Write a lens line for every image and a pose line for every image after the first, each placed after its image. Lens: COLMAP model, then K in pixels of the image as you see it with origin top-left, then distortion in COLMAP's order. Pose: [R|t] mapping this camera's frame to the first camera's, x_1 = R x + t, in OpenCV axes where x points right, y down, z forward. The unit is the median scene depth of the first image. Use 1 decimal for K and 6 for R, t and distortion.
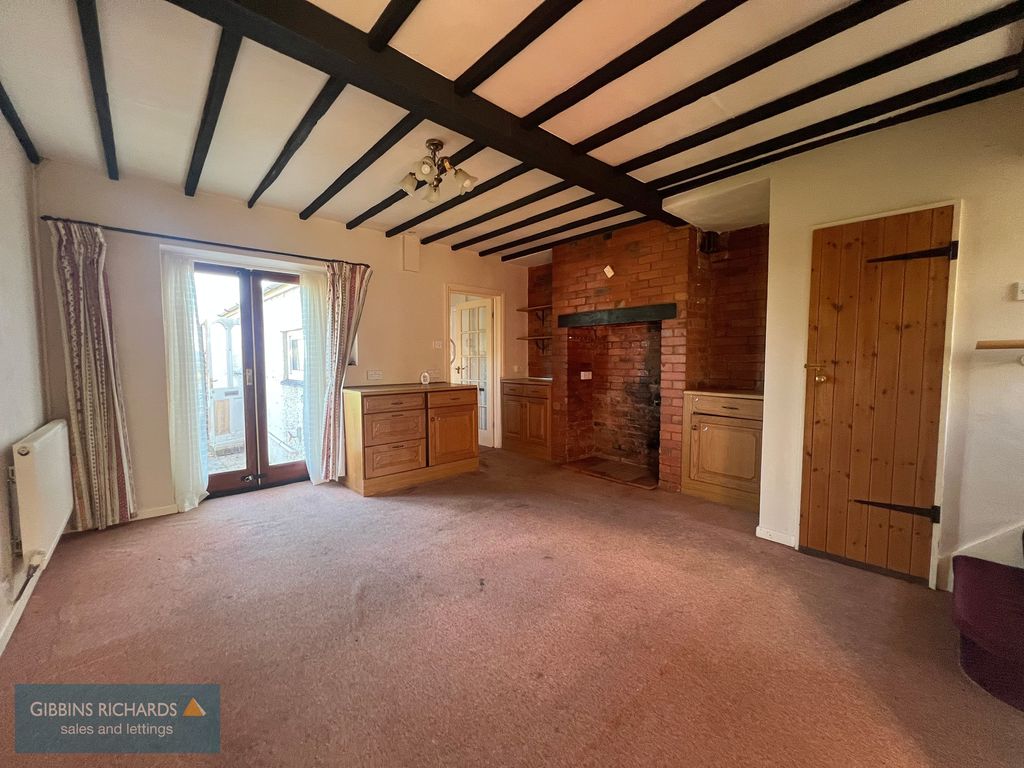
lens RADIAL K [[411.5, 0, 510.0], [0, 411.5, 380.9], [0, 0, 1]] dist [-0.001113, 0.000418]
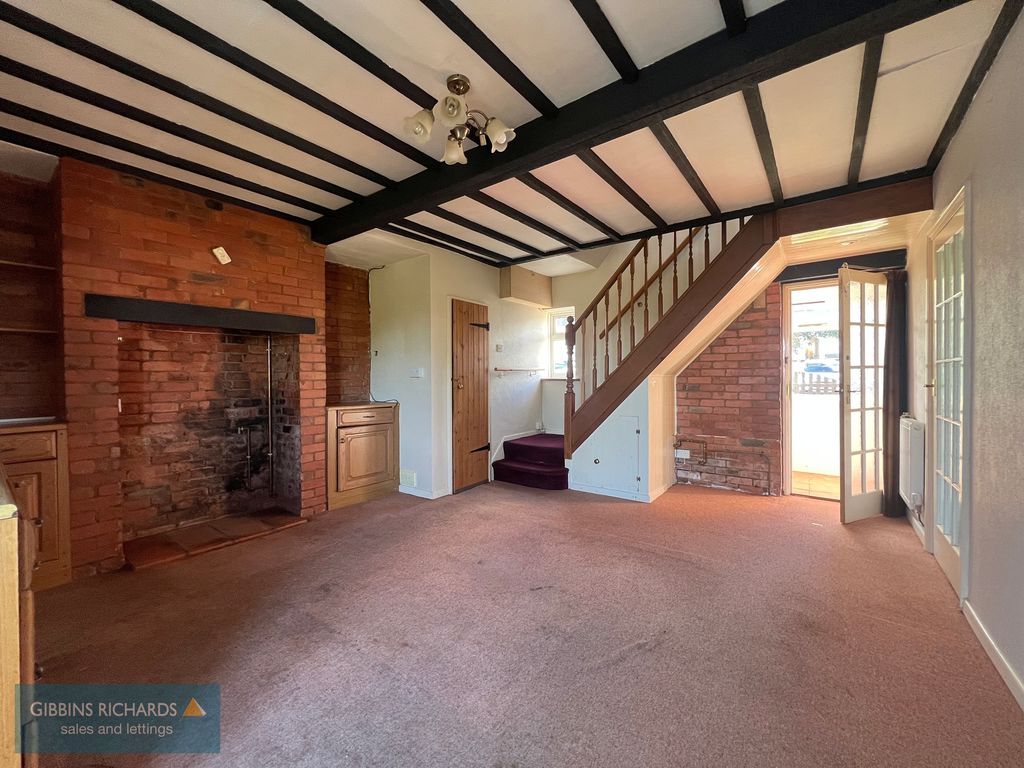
lens RADIAL K [[411.5, 0, 510.0], [0, 411.5, 380.9], [0, 0, 1]] dist [-0.001113, 0.000418]
pose [[-0.191185, -0.004682, 0.981543, -0.567608], [0.063031, 0.997866, 0.017038, -0.026204], [-0.979528, 0.065125, -0.190482, 0.657006]]
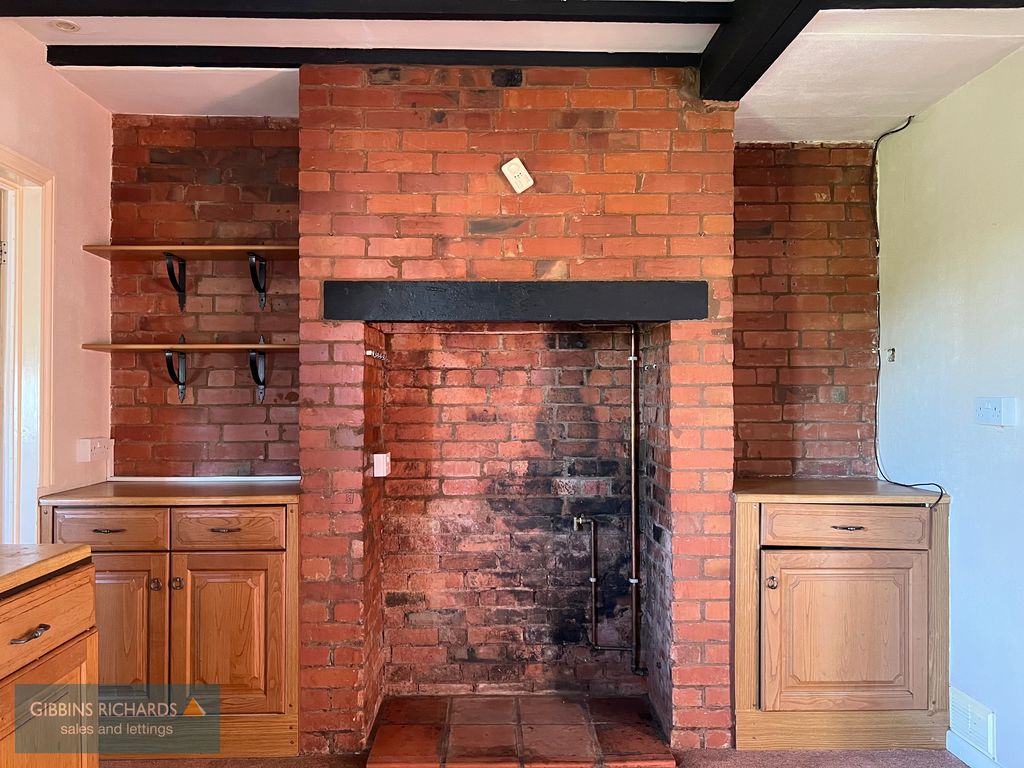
lens RADIAL K [[771.4, 0, 512.0], [0, 771.4, 384.0], [0, 0, 1]] dist [0.093266, -0.154006]
pose [[0.647412, 0.012245, 0.762042, -0.278030], [0.041456, 0.997825, -0.051254, -0.049311], [-0.761012, 0.064774, 0.645496, 0.577713]]
